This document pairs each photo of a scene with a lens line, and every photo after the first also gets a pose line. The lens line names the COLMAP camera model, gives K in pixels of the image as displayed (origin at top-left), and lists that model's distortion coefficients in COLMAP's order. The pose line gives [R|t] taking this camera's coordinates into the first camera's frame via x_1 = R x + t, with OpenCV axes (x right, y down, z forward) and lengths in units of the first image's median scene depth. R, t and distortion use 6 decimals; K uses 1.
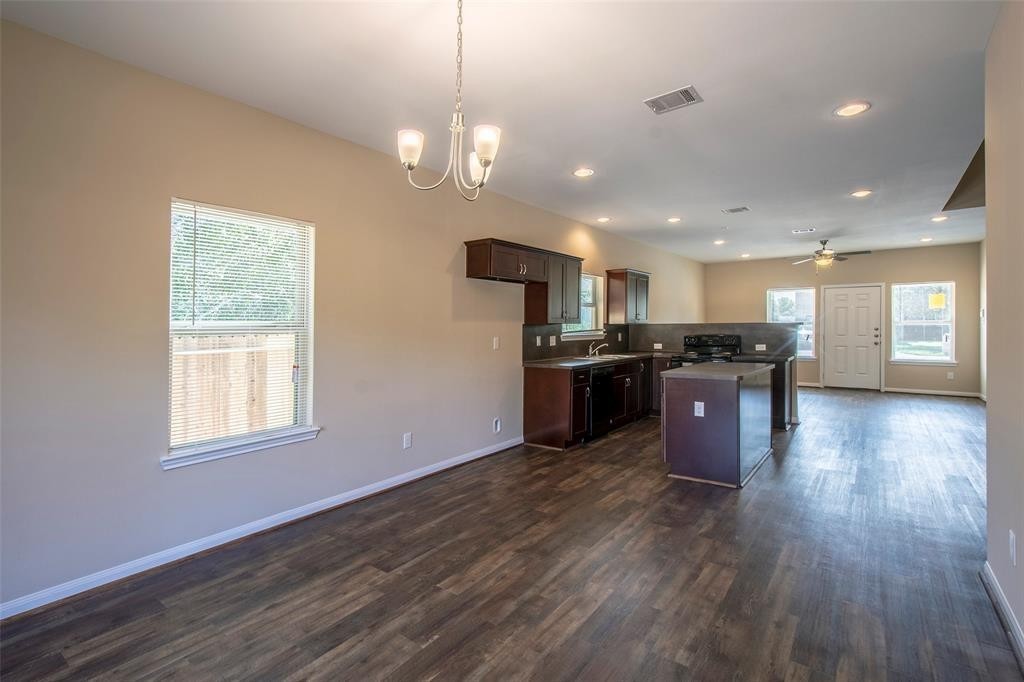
lens RADIAL K [[460.2, 0, 505.6], [0, 460.2, 335.9], [0, 0, 1]] dist [-0.000198, 0.000270]
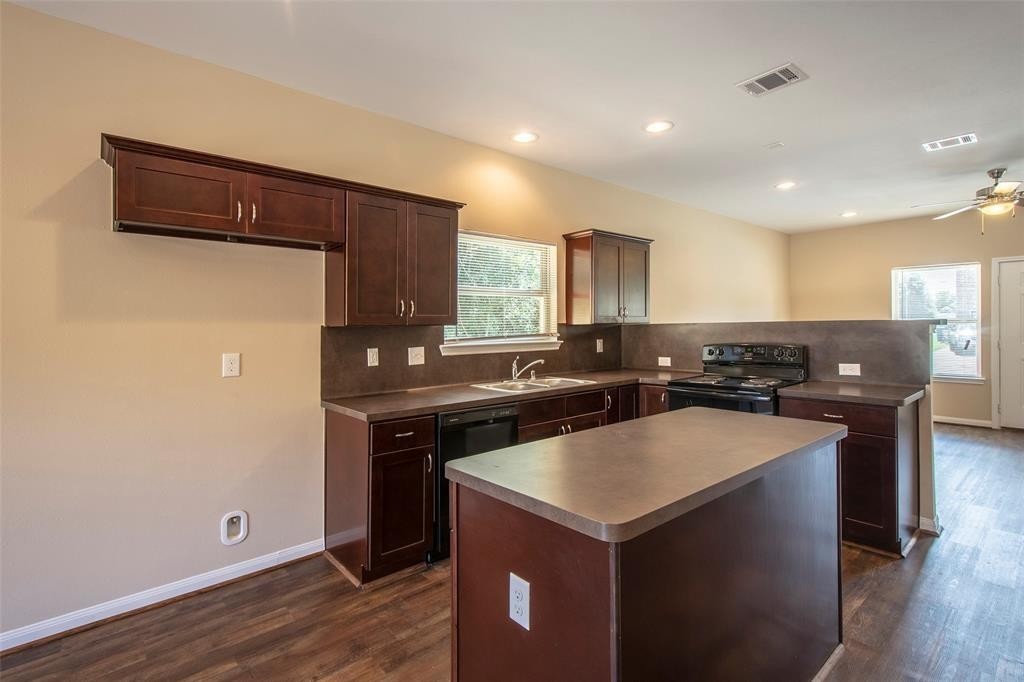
lens RADIAL K [[474.6, 0, 510.2], [0, 474.6, 330.4], [0, 0, 1]] dist [0.005585, 0.000268]
pose [[0.981382, -0.002269, -0.192052, 0.313215], [-0.000076, 0.999926, -0.012198, -0.012823], [0.192065, 0.011986, 0.981309, 0.448586]]
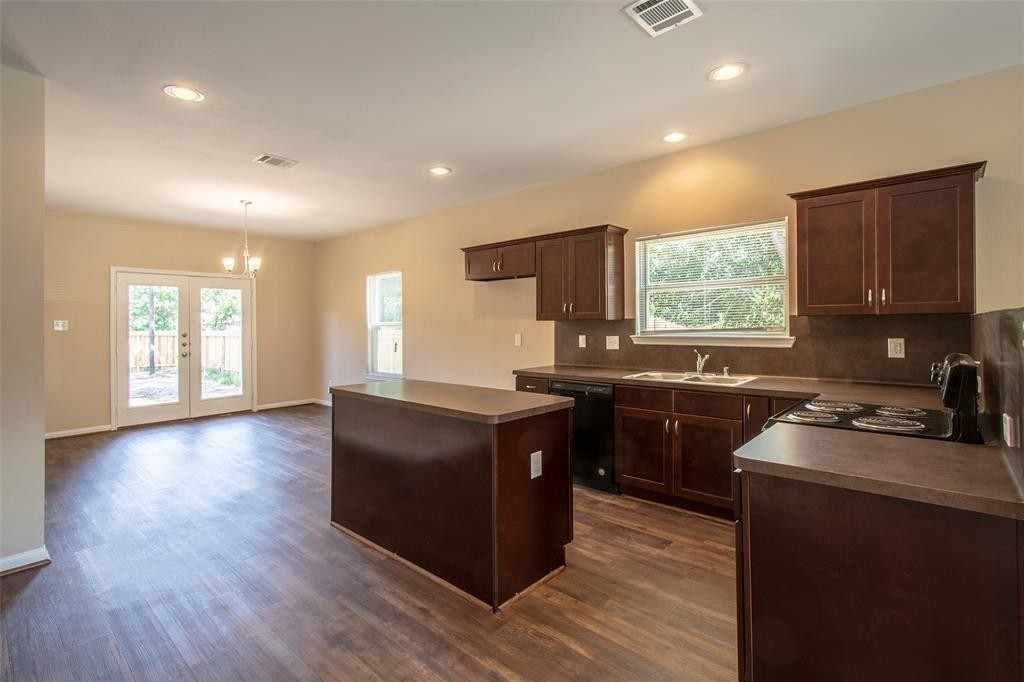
lens RADIAL K [[474.6, 0, 510.2], [0, 474.6, 330.4], [0, 0, 1]] dist [0.005585, 0.000268]
pose [[-0.057024, 0.031249, -0.997884, 0.840226], [-0.000512, 0.999509, 0.031329, -0.031511], [0.998373, 0.002297, -0.056980, 0.854692]]
